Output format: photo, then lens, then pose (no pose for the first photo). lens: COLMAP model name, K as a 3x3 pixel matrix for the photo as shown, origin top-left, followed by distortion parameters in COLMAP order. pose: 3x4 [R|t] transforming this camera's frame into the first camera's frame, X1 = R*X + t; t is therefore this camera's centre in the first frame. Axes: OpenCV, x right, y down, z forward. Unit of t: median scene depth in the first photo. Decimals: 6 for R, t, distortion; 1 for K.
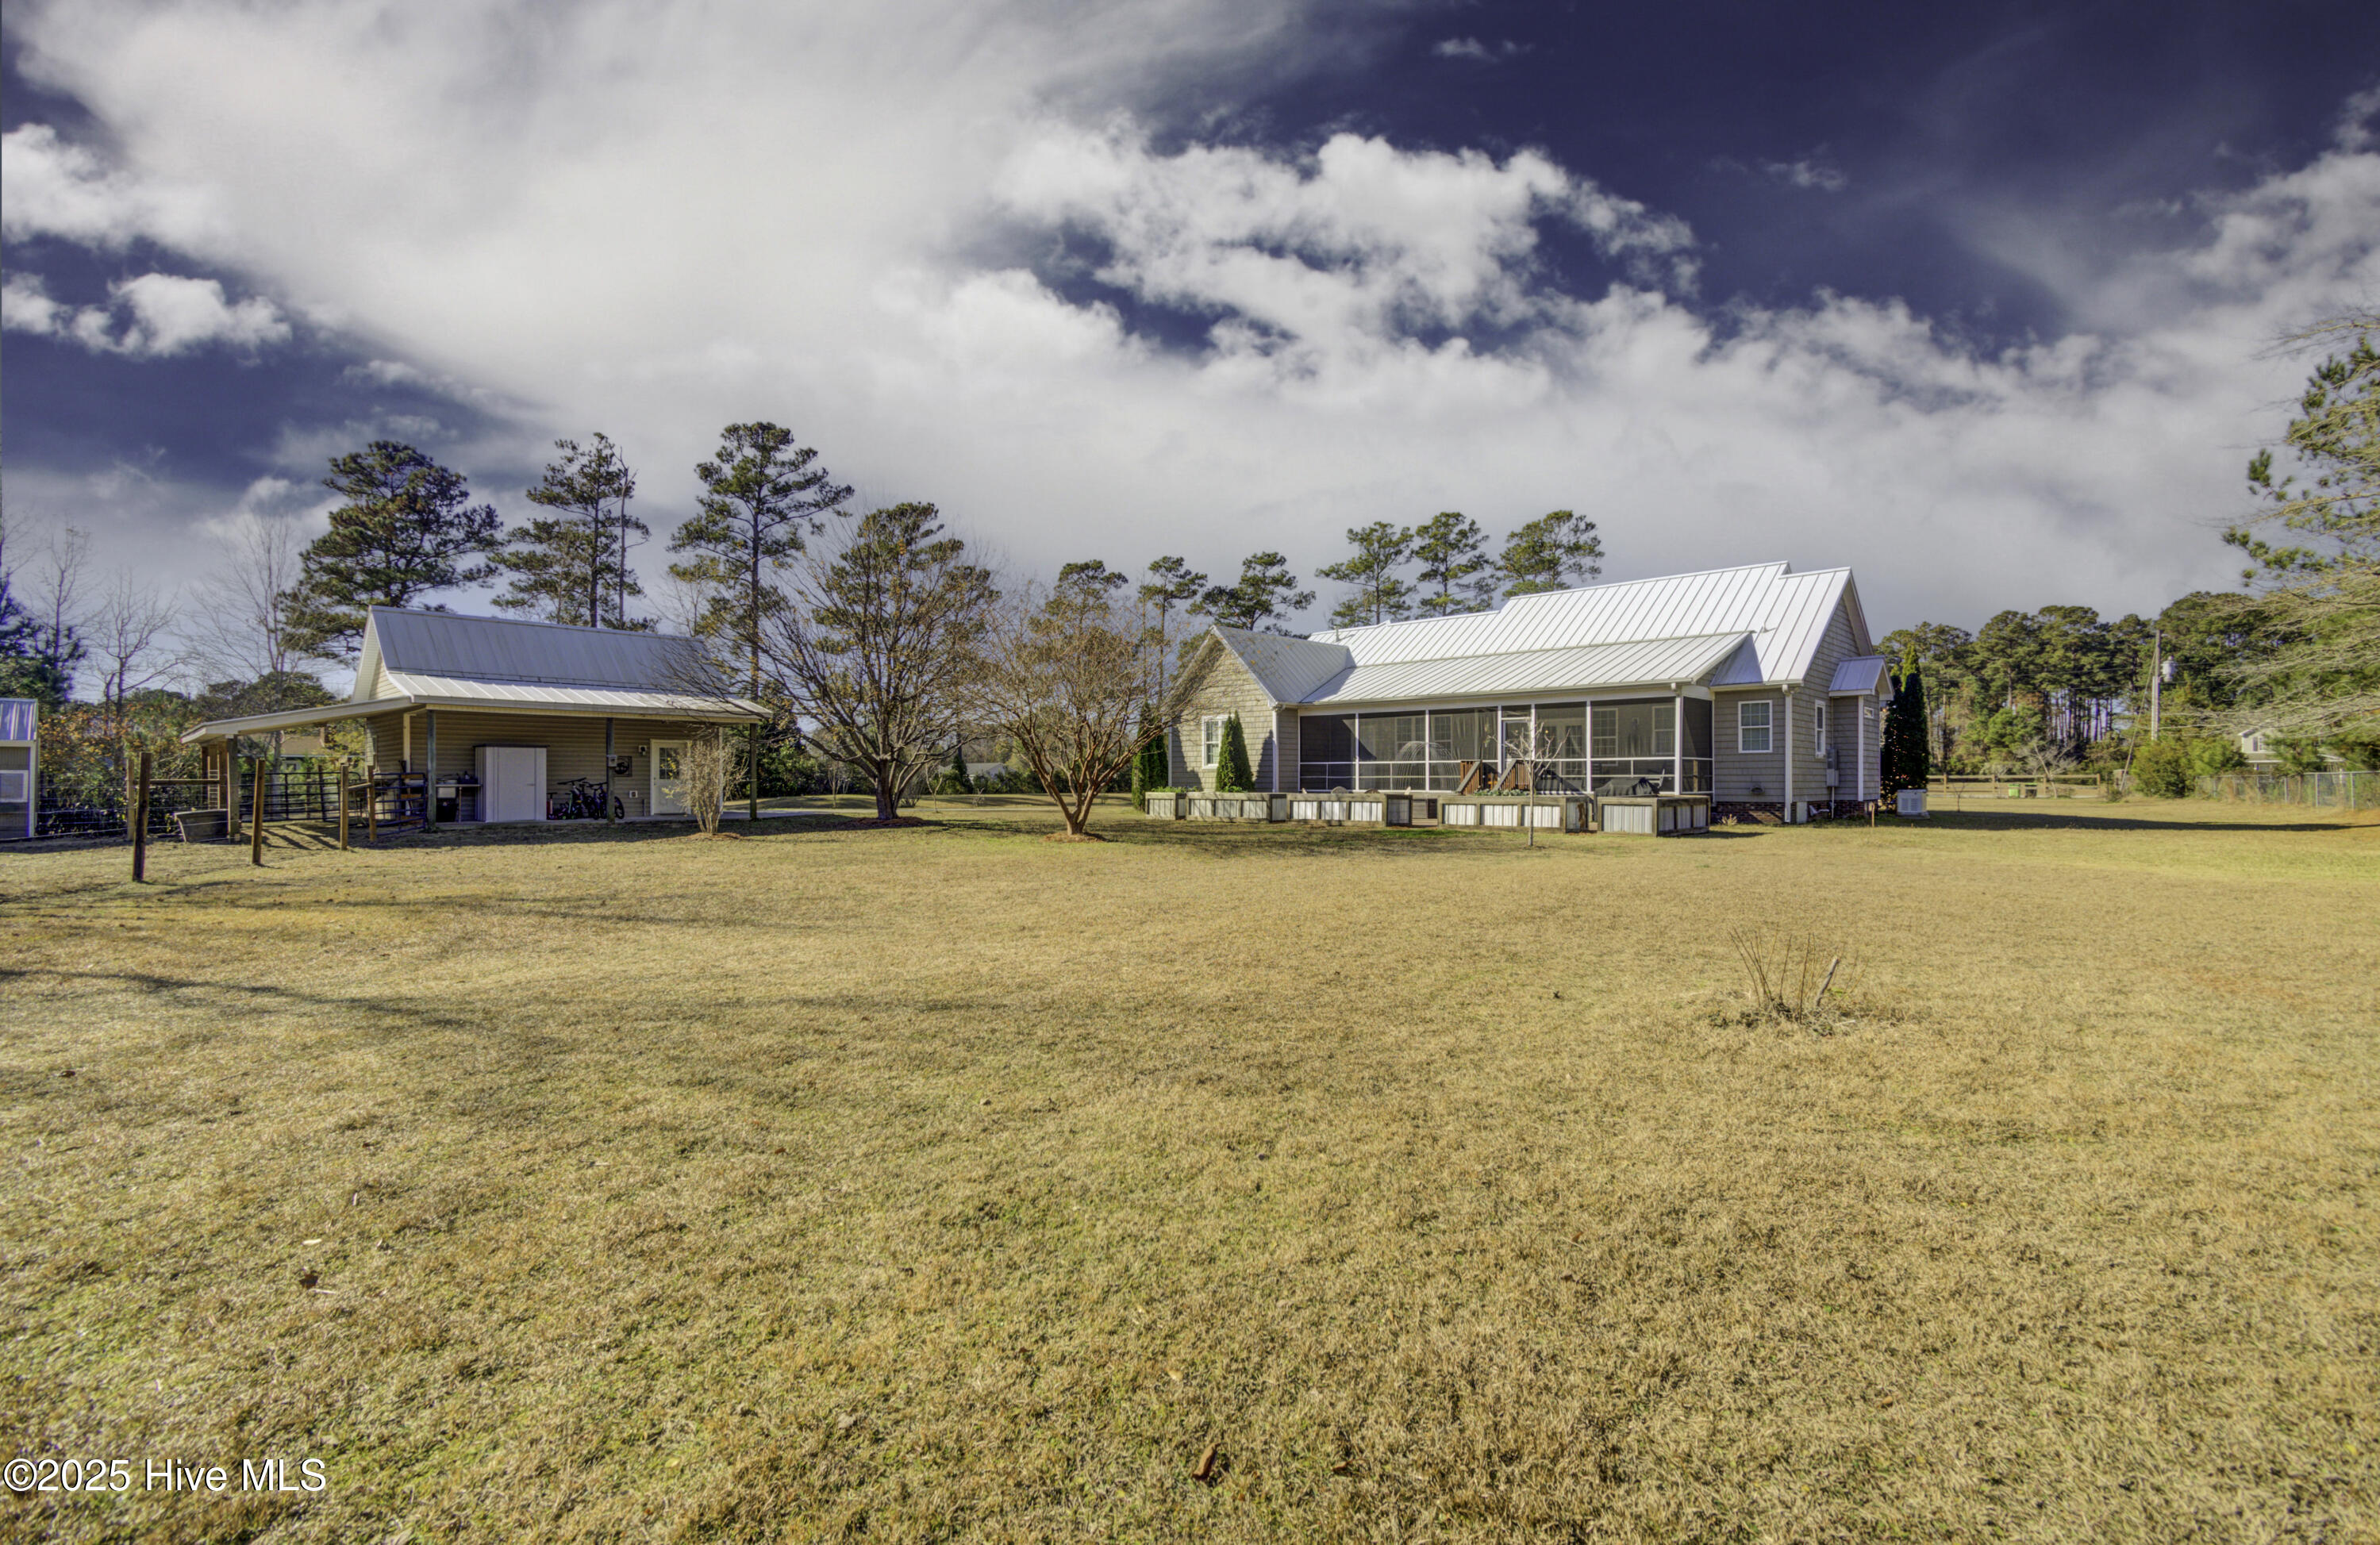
lens RADIAL K [[1035.7, 0, 1188.1], [0, 1035.7, 753.1], [0, 0, 1]] dist [0.026672, 0.001272]
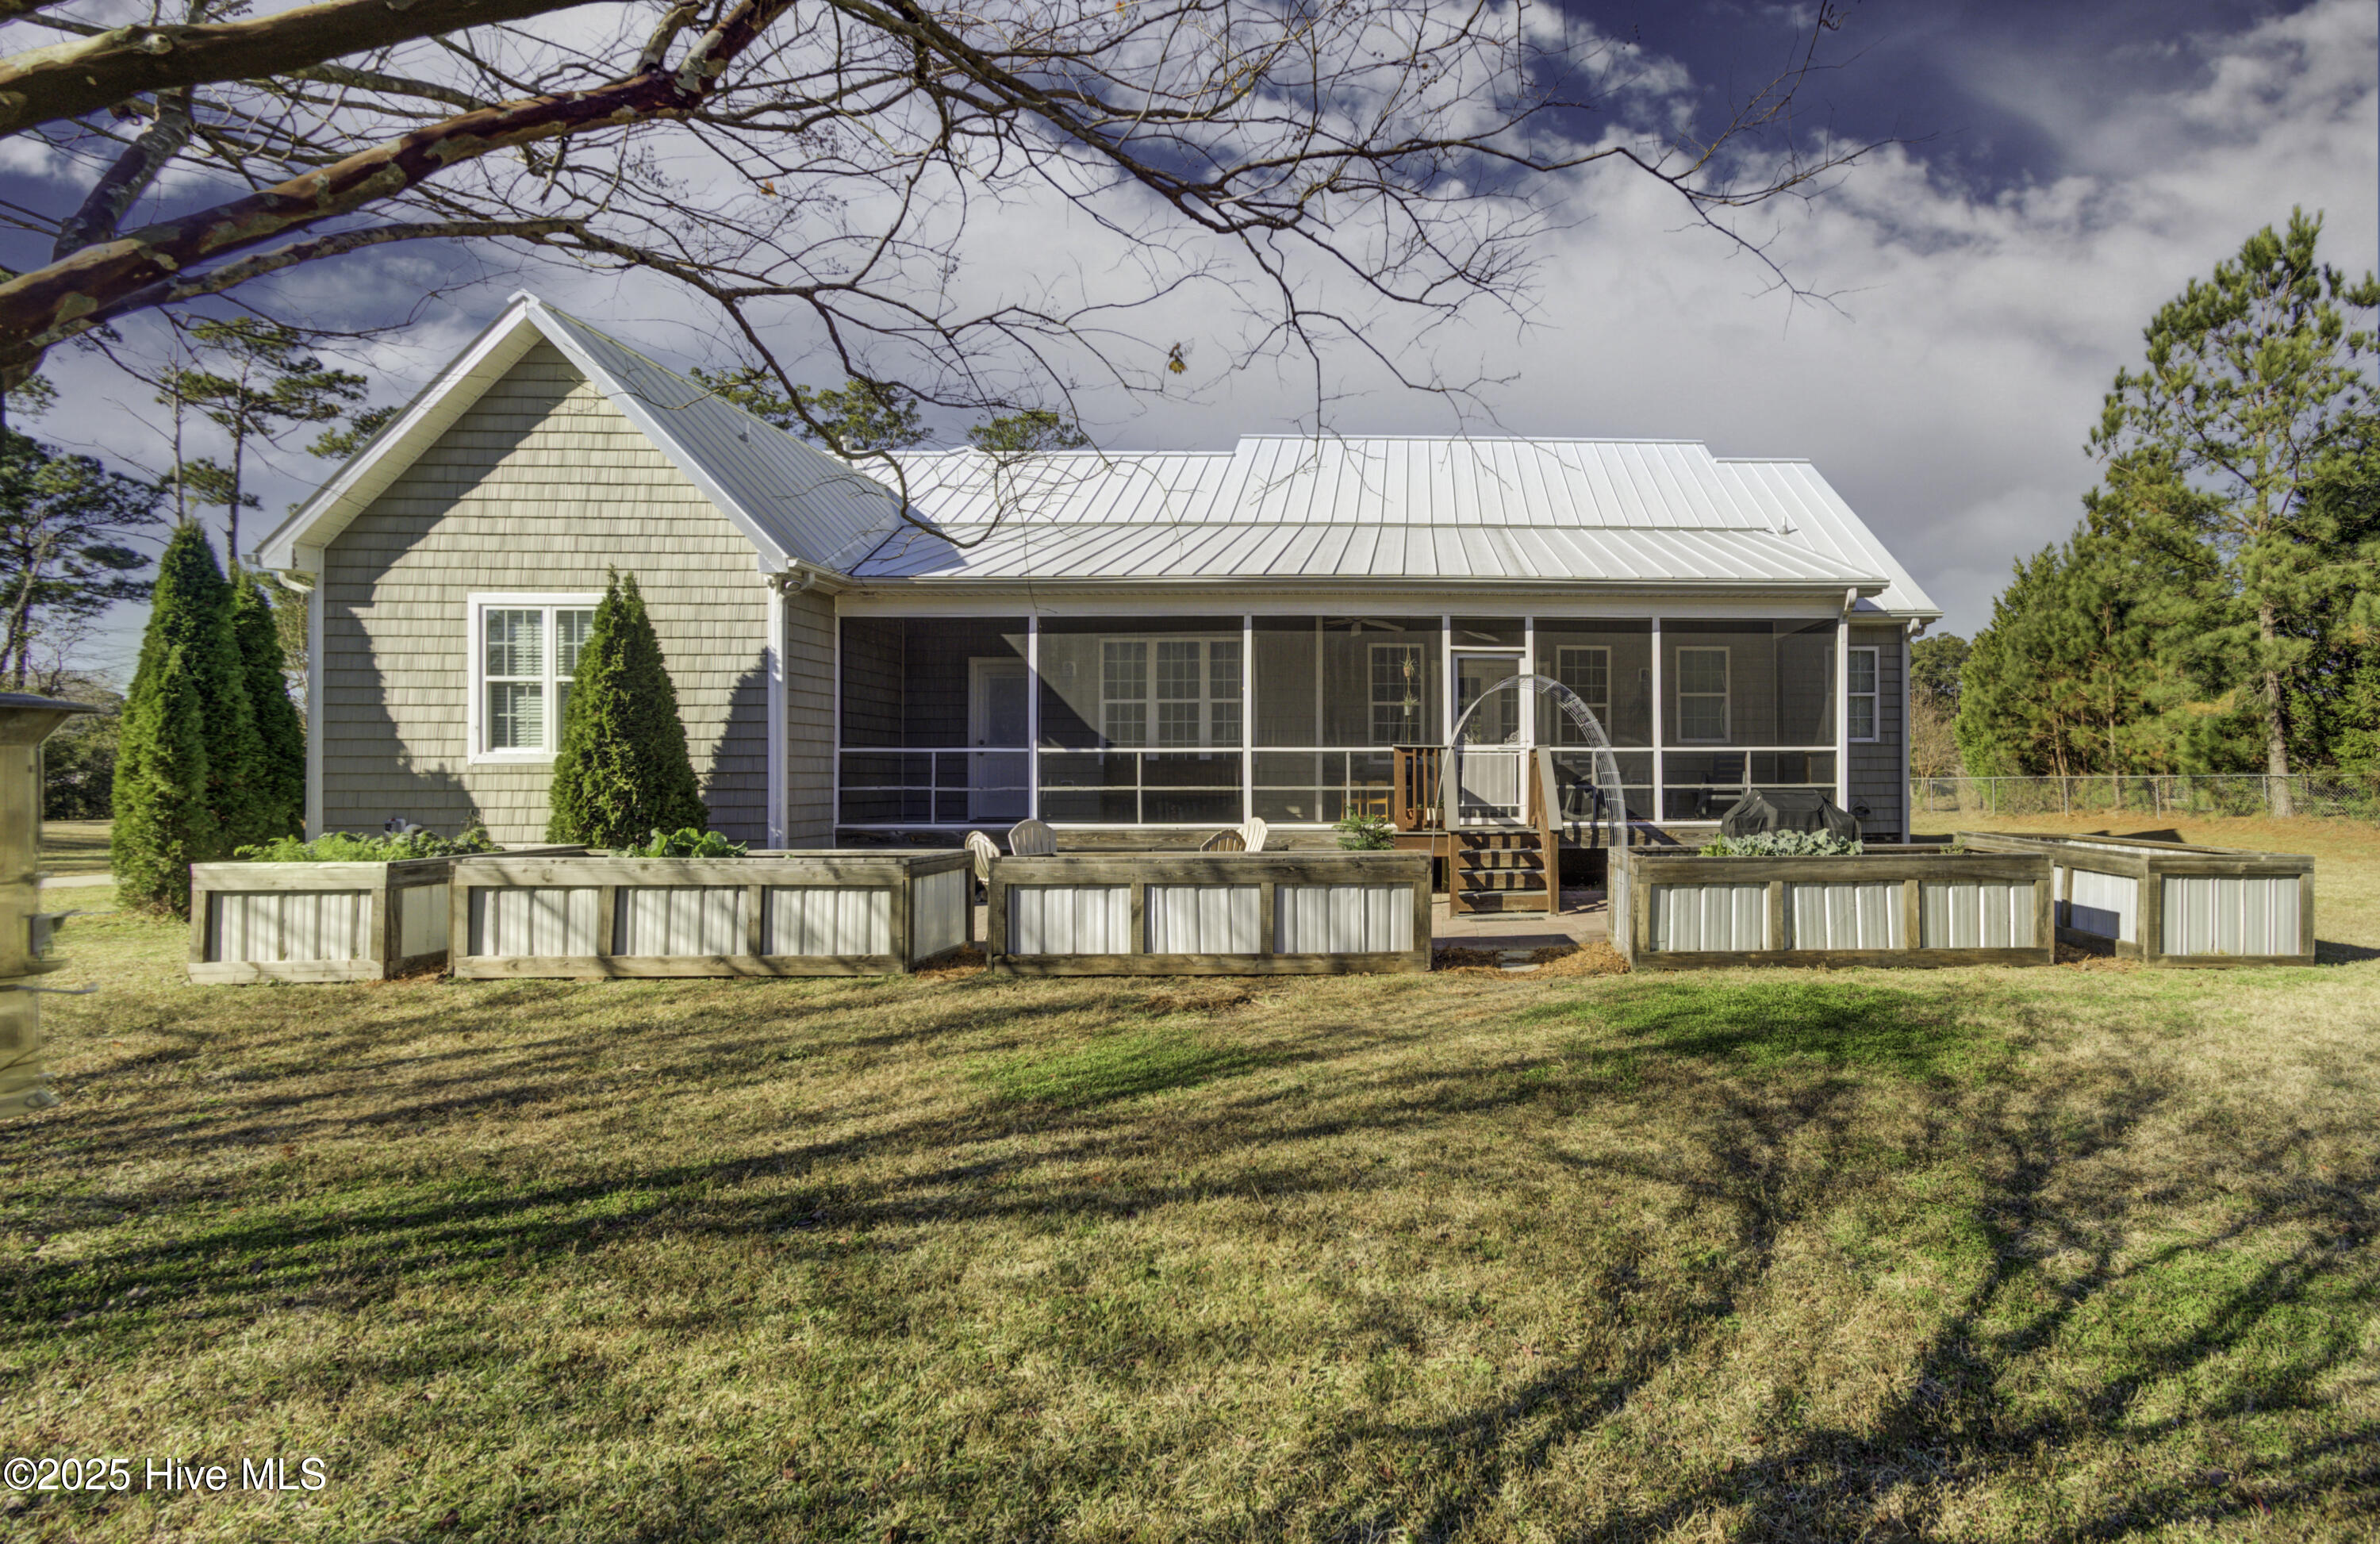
lens RADIAL K [[1035.8, 0, 1197.1], [0, 1035.8, 765.0], [0, 0, 1]] dist [0.026672, 0.001272]
pose [[0.700460, 0.008335, 0.713643, -0.034634], [-0.015353, 0.999876, 0.003392, 0.007035], [-0.713526, -0.013333, 0.700502, 0.413193]]
